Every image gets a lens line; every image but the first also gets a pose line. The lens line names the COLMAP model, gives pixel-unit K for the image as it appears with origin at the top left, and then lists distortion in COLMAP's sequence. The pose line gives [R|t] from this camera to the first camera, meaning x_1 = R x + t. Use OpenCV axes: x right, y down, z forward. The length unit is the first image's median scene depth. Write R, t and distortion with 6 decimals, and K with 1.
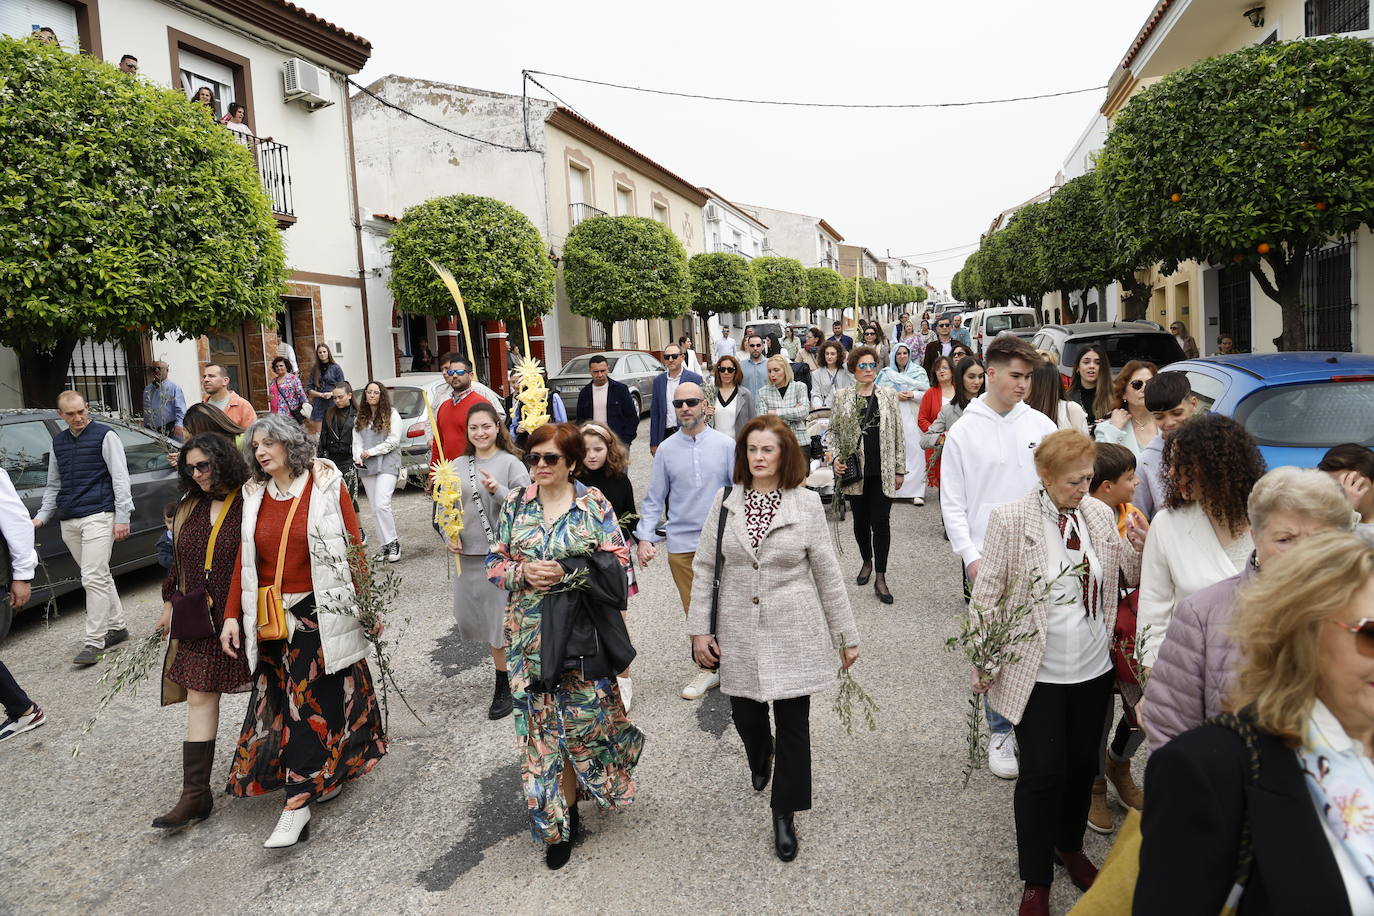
lens RADIAL K [[1034.9, 0, 687.0], [0, 1034.9, 458.0], [0, 0, 1]] dist [-0.086713, -0.000788]
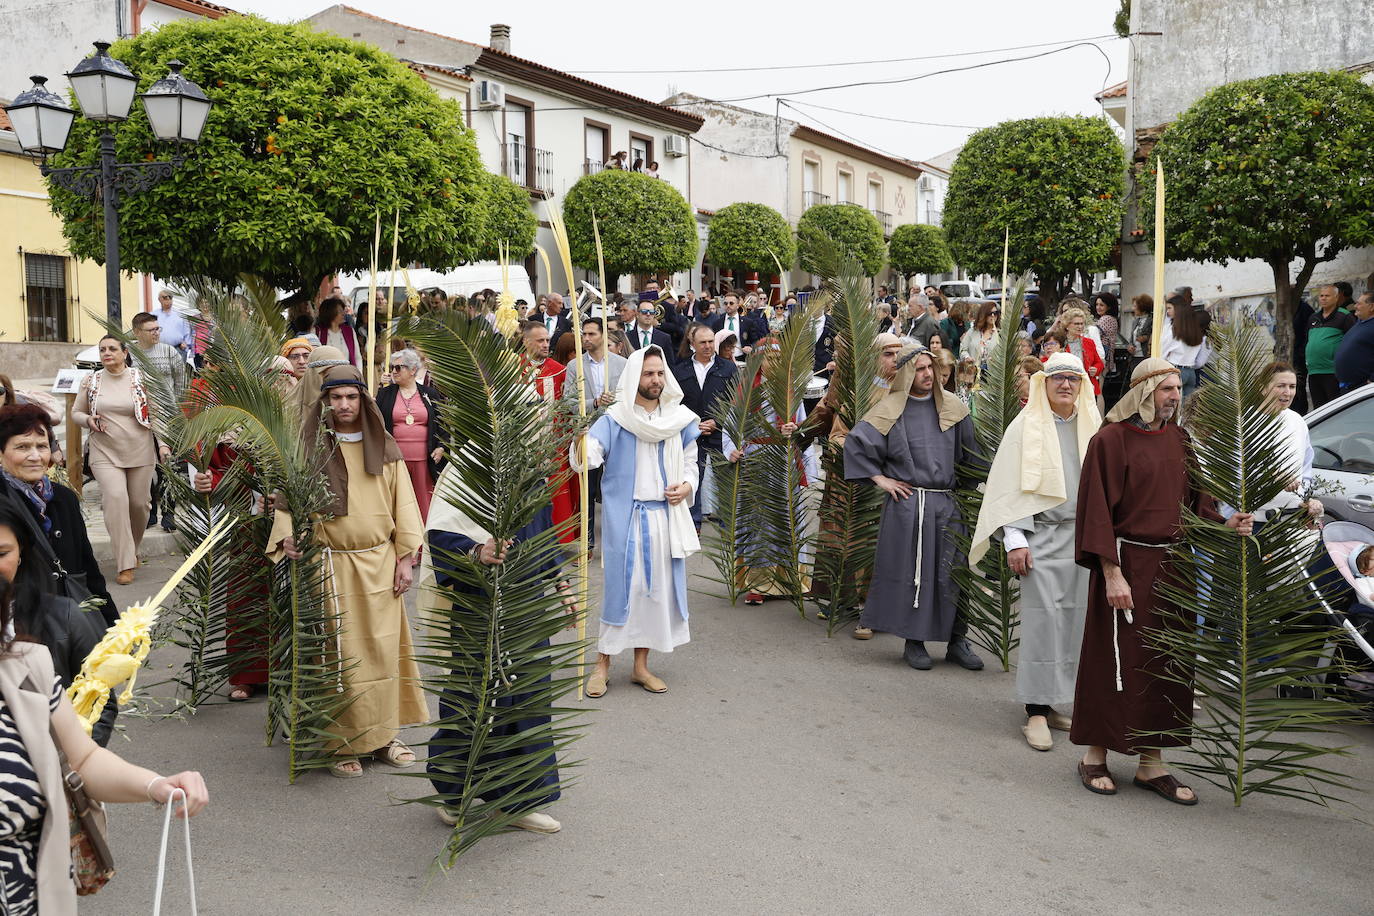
lens RADIAL K [[1034.9, 0, 687.0], [0, 1034.9, 458.0], [0, 0, 1]] dist [-0.086713, -0.000788]
pose [[0.977271, 0.079956, -0.196335, 0.035239], [-0.071073, 0.996121, 0.051889, 0.054214], [0.199723, -0.036756, 0.979163, -0.417504]]
